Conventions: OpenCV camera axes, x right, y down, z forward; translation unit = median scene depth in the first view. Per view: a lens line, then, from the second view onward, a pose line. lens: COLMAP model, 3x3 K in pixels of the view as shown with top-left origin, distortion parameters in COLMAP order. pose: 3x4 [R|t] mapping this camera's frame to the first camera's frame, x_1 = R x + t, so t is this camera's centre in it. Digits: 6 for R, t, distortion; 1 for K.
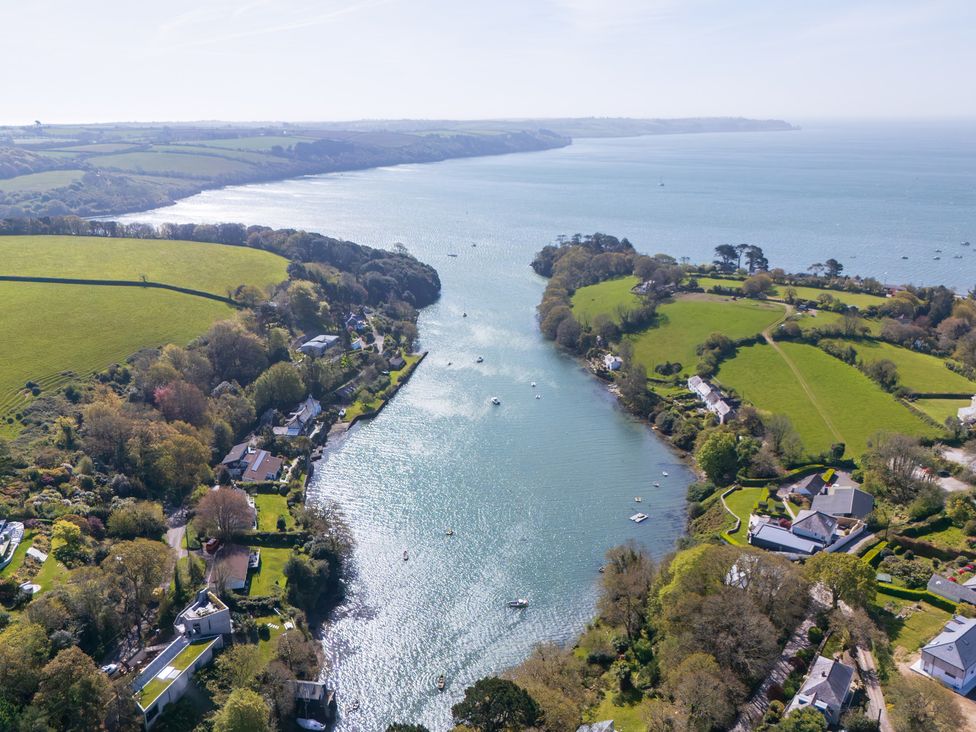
lens RADIAL K [[834.4, 0, 489.0], [0, 834.4, 330.9], [0, 0, 1]] dist [0.092894, -0.143445]
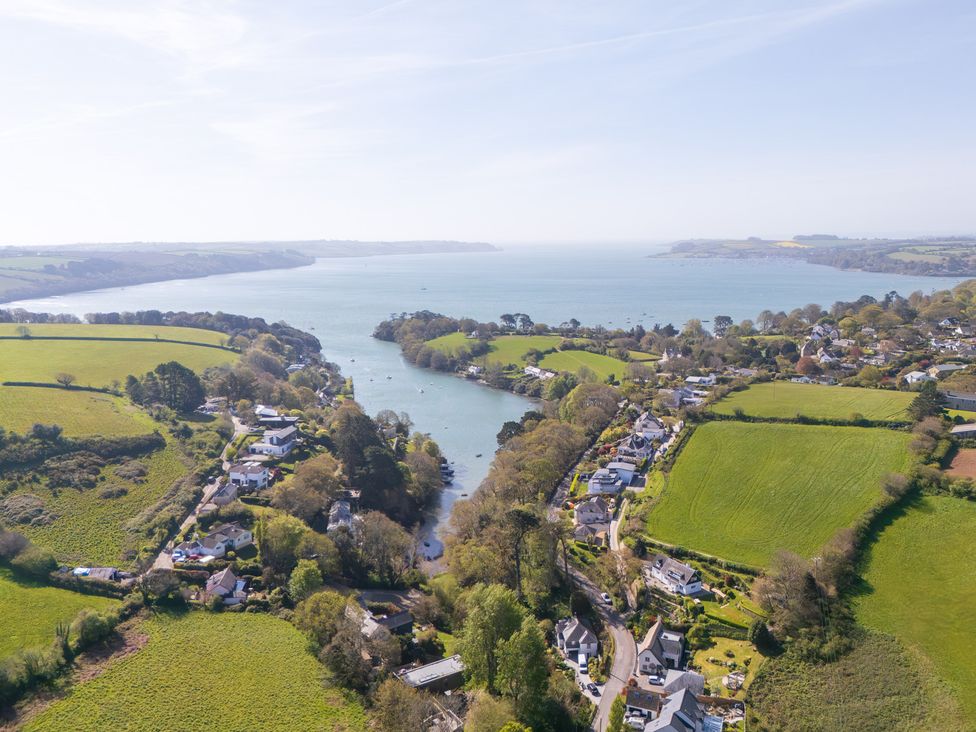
lens RADIAL K [[834.4, 0, 489.0], [0, 834.4, 330.9], [0, 0, 1]] dist [0.092894, -0.143445]
pose [[0.941375, -0.040057, 0.334975, -0.101269], [0.087653, 0.987867, -0.128199, 0.046874], [-0.325775, 0.150045, 0.933465, -0.154884]]
